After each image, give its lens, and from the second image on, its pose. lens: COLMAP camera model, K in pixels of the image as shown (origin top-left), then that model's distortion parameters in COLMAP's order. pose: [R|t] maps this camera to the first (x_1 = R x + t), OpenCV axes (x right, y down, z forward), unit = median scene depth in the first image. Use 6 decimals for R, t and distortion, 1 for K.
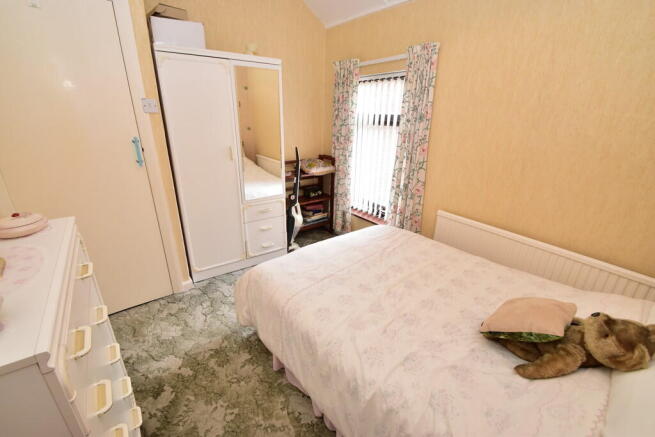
lens RADIAL K [[283.2, 0, 325.3], [0, 283.2, 220.6], [0, 0, 1]] dist [-0.001148, 0.000076]
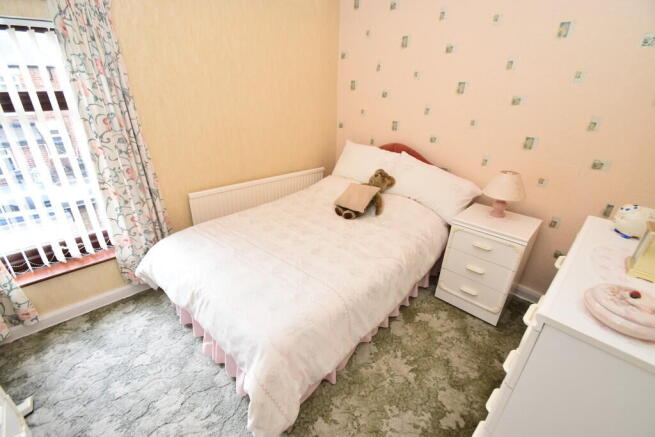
lens RADIAL K [[283.2, 0, 325.5], [0, 283.2, 217.6], [0, 0, 1]] dist [-0.001148, 0.000076]
pose [[-0.121277, -0.431842, 0.893758, -0.829711], [0.331334, 0.831150, 0.446551, -0.375301], [-0.935687, 0.350289, 0.042285, 0.859092]]
